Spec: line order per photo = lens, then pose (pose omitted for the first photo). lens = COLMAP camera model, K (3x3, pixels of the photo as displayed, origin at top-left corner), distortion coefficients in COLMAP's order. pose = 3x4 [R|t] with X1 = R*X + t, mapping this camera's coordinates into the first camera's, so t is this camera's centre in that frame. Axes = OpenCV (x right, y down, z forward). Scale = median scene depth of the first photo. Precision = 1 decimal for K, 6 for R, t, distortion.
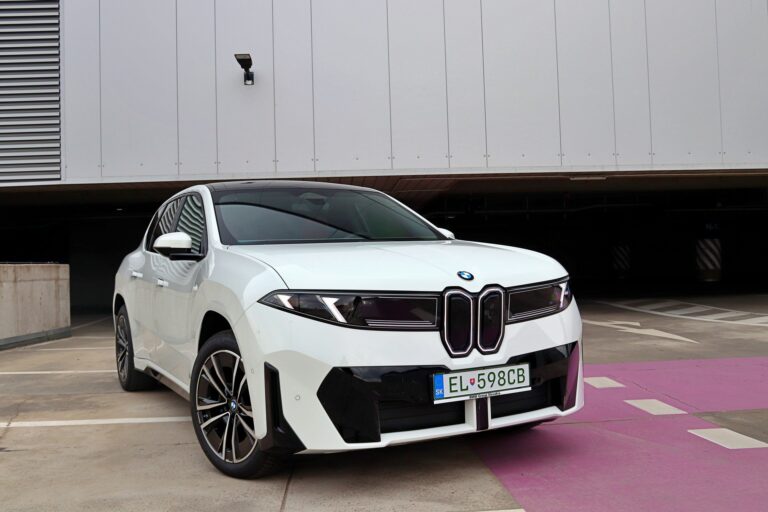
lens RADIAL K [[808.2, 0, 384.0], [0, 808.2, 256.0], [0, 0, 1]] dist [-0.012207, -0.002065]
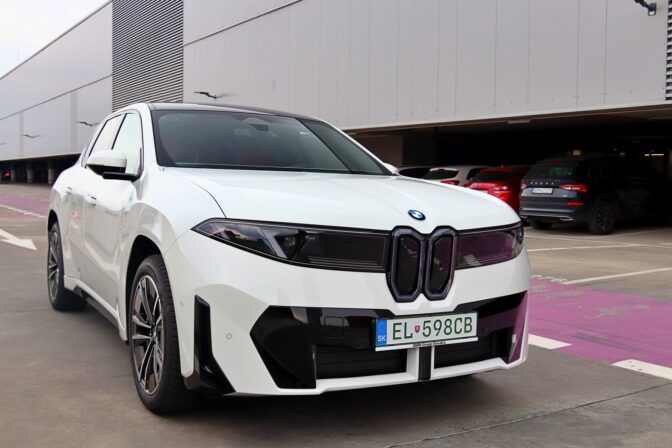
lens RADIAL K [[786.5, 0, 336.0], [0, 786.5, 224.0], [0, 0, 1]] dist [-0.119471, -0.002185]
pose [[0.997716, 0.062663, 0.025214, -0.014365], [-0.063729, 0.996998, 0.043967, 0.000915], [-0.022383, -0.045473, 0.998715, 0.102335]]
